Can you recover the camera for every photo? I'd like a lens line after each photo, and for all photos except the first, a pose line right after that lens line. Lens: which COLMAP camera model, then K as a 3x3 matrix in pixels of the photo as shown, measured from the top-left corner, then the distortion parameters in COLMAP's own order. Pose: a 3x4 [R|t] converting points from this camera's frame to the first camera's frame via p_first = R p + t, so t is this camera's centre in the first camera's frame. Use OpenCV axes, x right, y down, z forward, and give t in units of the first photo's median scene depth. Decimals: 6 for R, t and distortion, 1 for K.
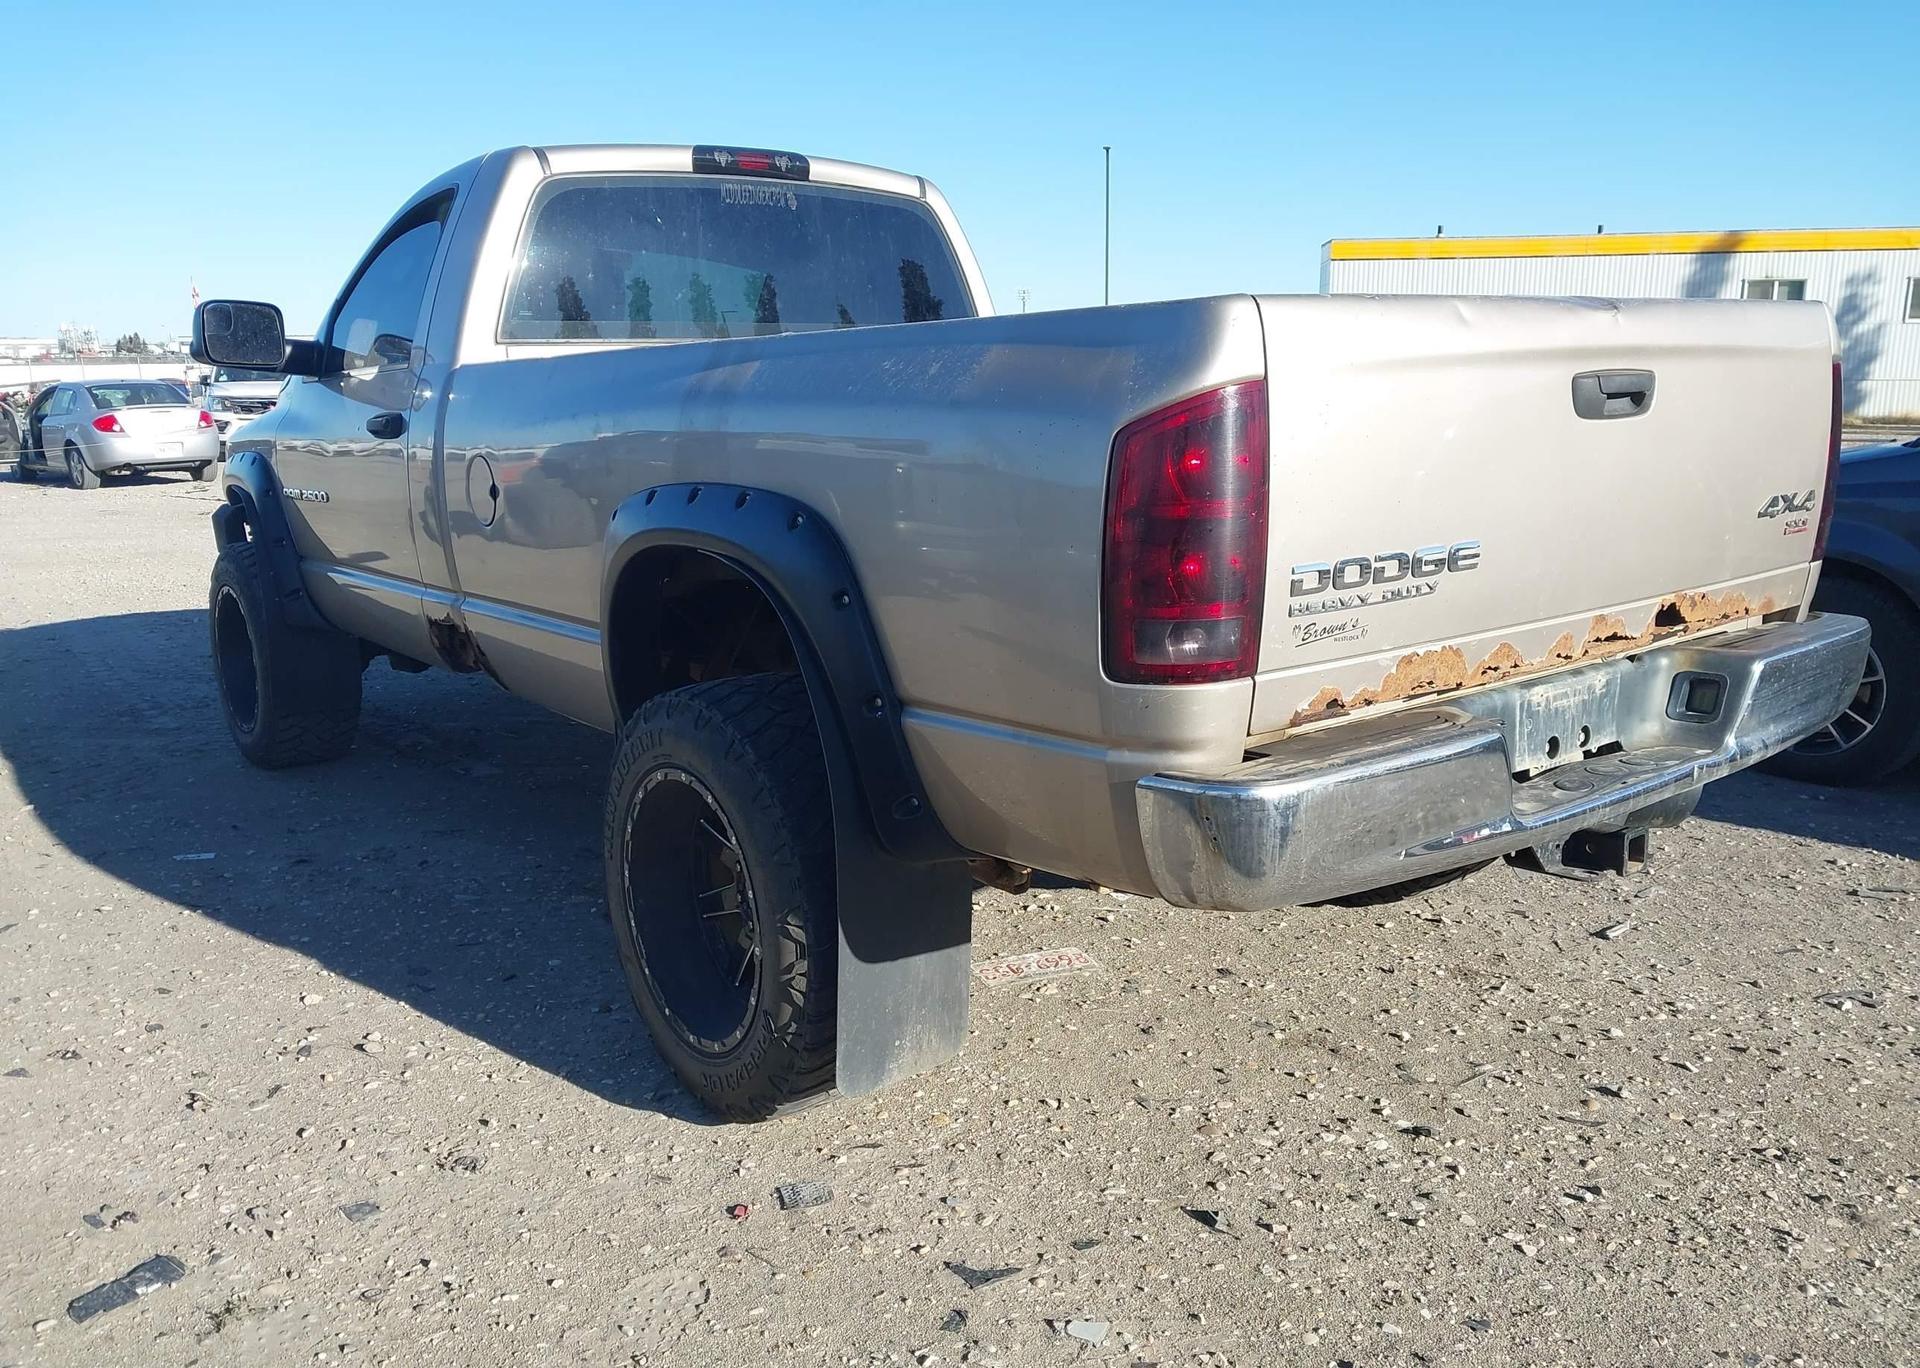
lens RADIAL K [[1511.2, 0, 929.4], [0, 1511.2, 683.9], [0, 0, 1]] dist [-0.034321, -0.000863]
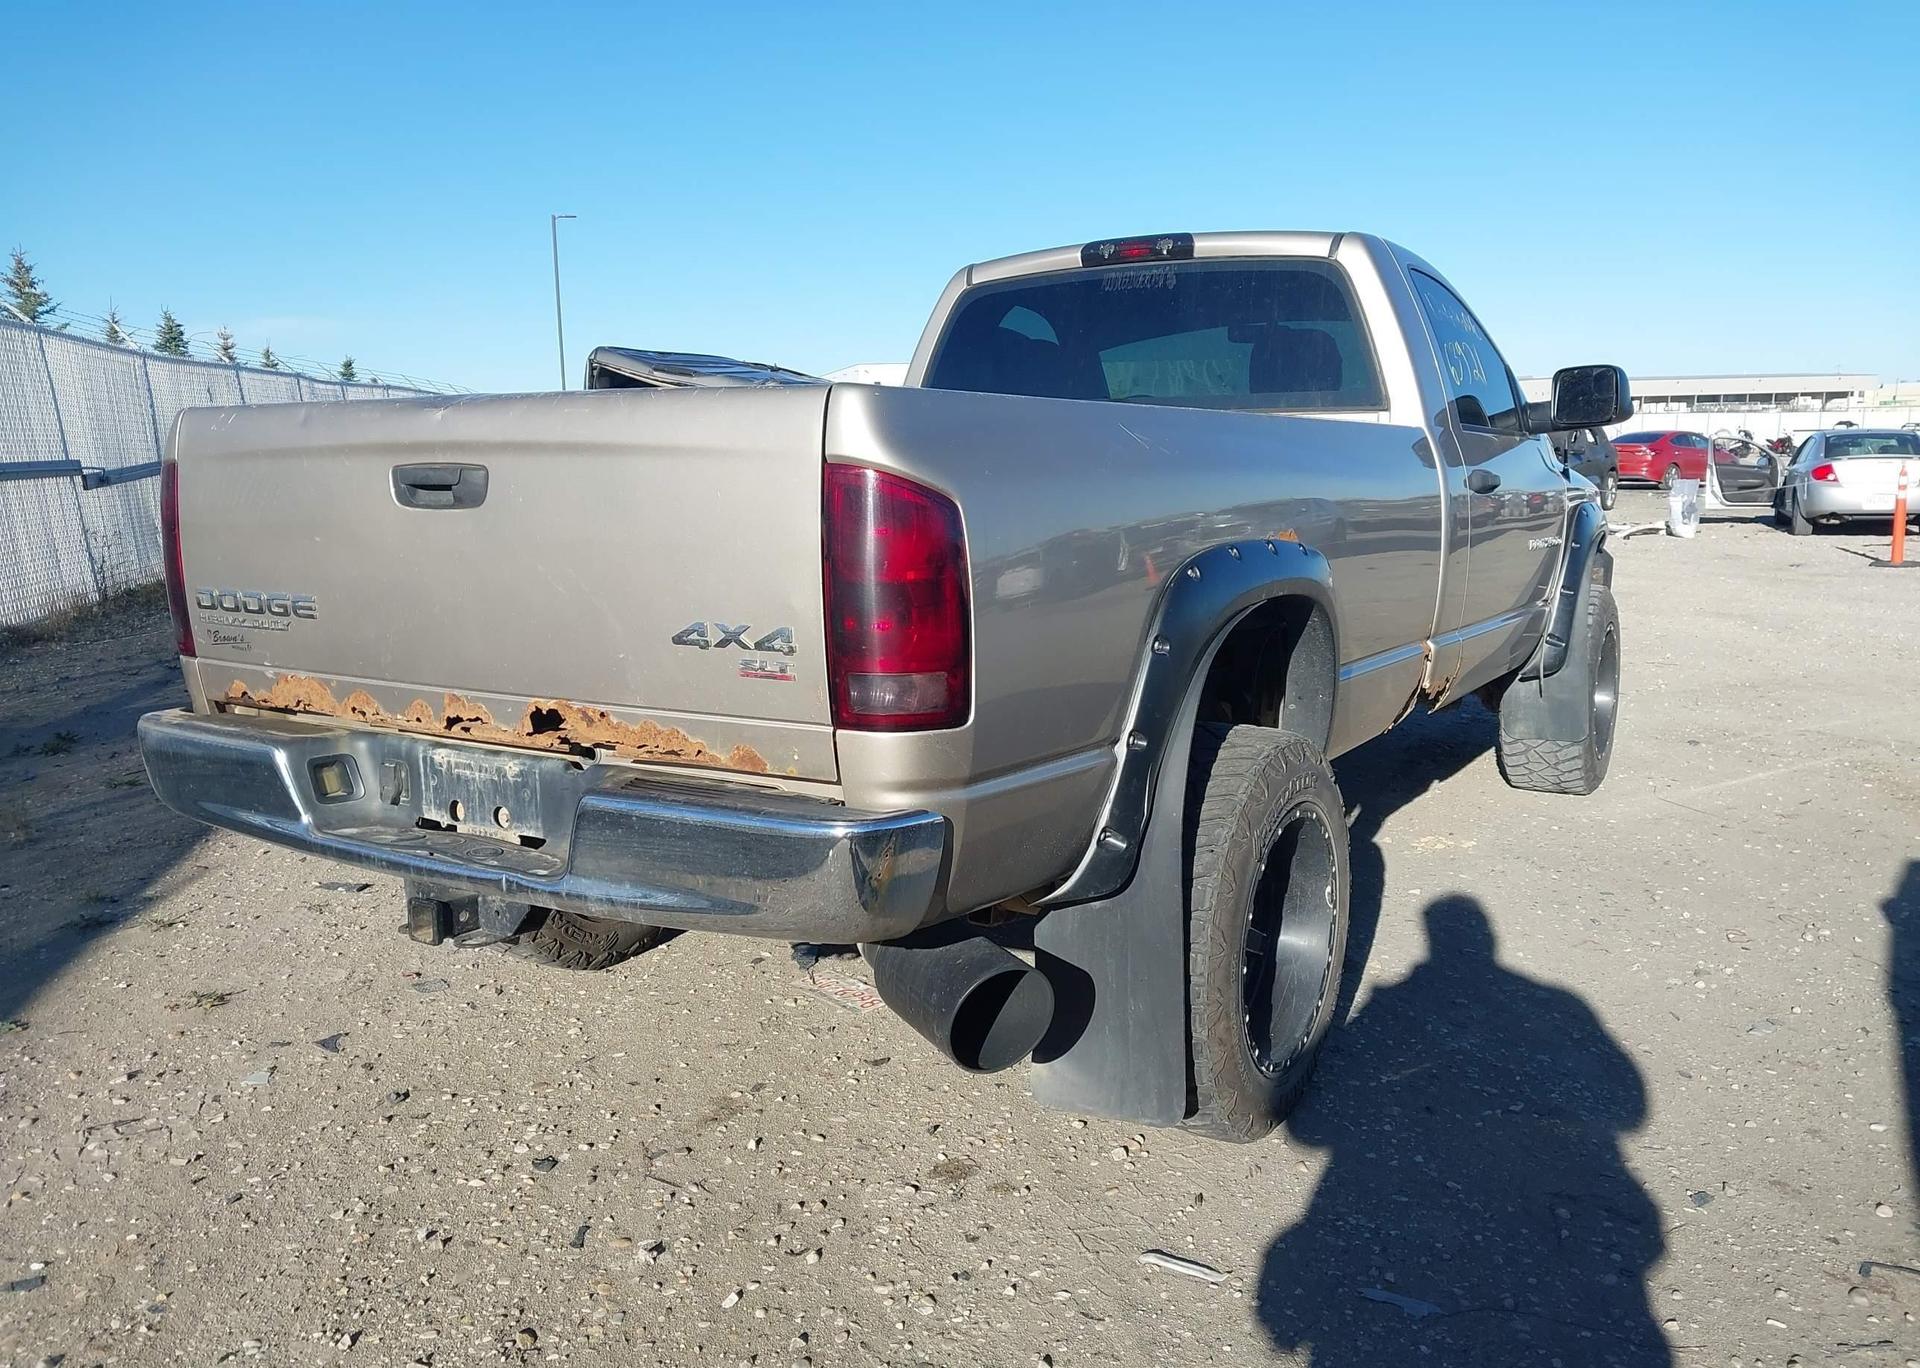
lens RADIAL K [[1499.8, 0, 955.1], [0, 1499.8, 677.2], [0, 0, 1]] dist [0.013600, -0.002698]
pose [[0.341163, 0.156024, -0.926965, 0.955266], [-0.185930, 0.977846, 0.096158, -0.138918], [0.921432, 0.139545, 0.362615, 0.582521]]
